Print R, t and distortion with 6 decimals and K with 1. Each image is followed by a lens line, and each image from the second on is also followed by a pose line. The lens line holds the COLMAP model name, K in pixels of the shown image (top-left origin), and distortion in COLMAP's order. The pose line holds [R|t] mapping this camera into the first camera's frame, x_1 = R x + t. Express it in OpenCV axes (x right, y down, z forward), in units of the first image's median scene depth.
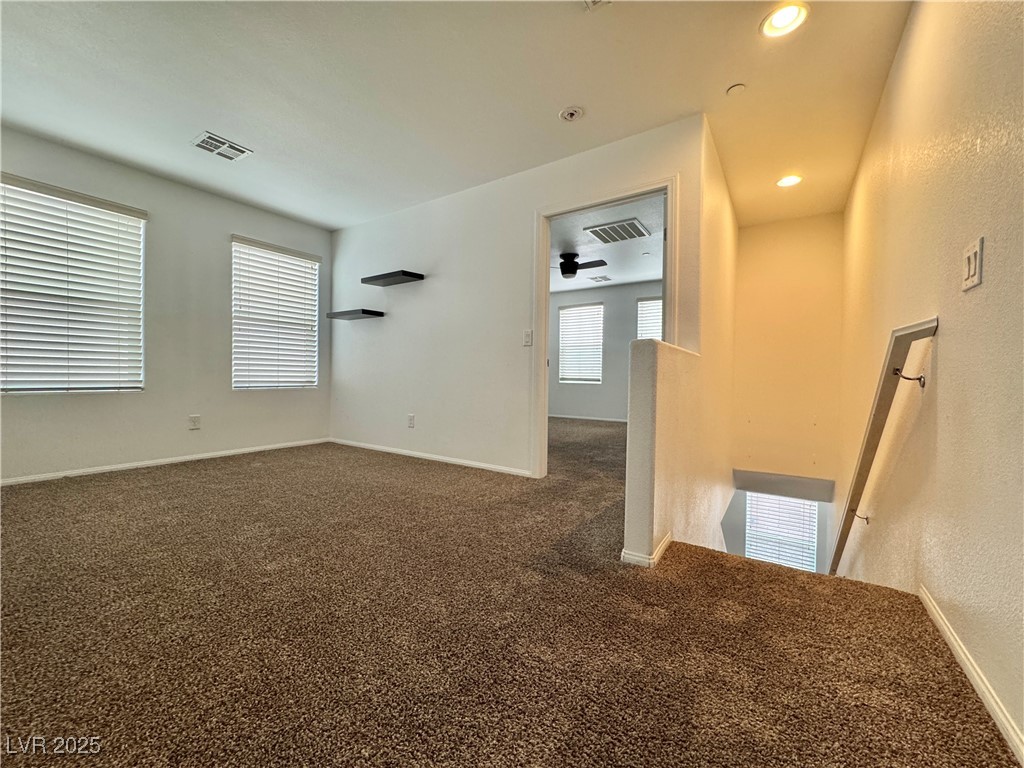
lens RADIAL K [[410.6, 0, 505.5], [0, 410.6, 377.8], [0, 0, 1]] dist [0.000947, 0.000202]
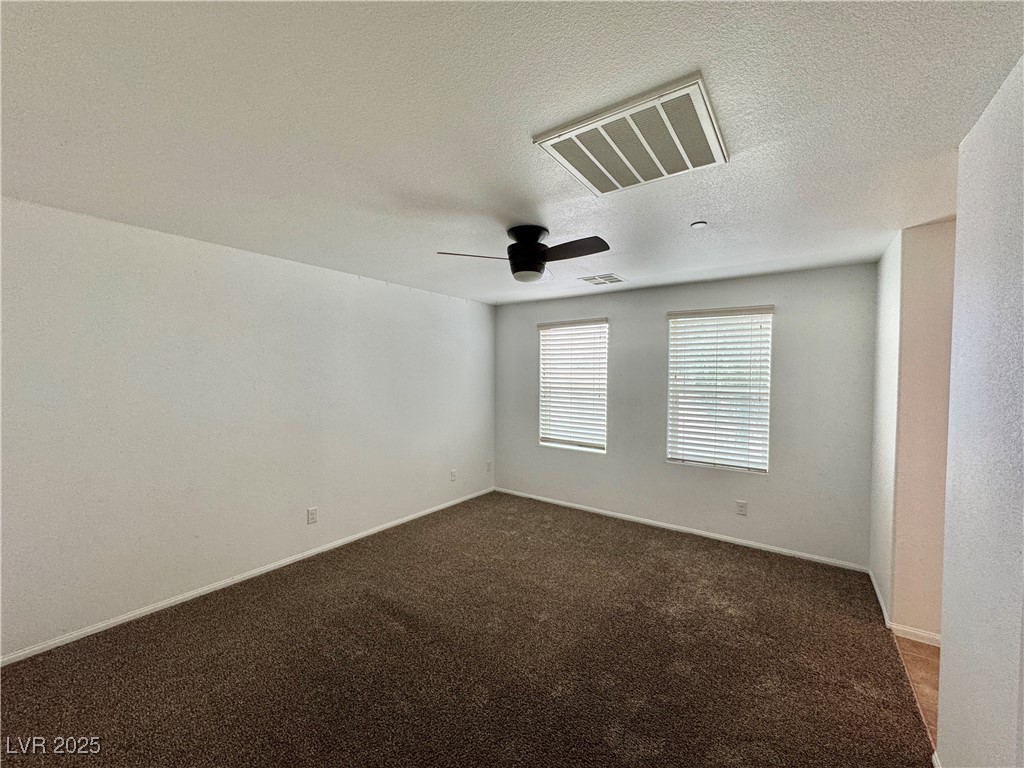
lens RADIAL K [[410.6, 0, 513.3], [0, 410.6, 380.9], [0, 0, 1]] dist [0.000947, 0.000202]
pose [[0.999843, 0.000979, -0.017713, 0.147843], [-0.000725, 0.999897, 0.014357, -0.137538], [0.017725, -0.014342, 0.999740, 0.542947]]
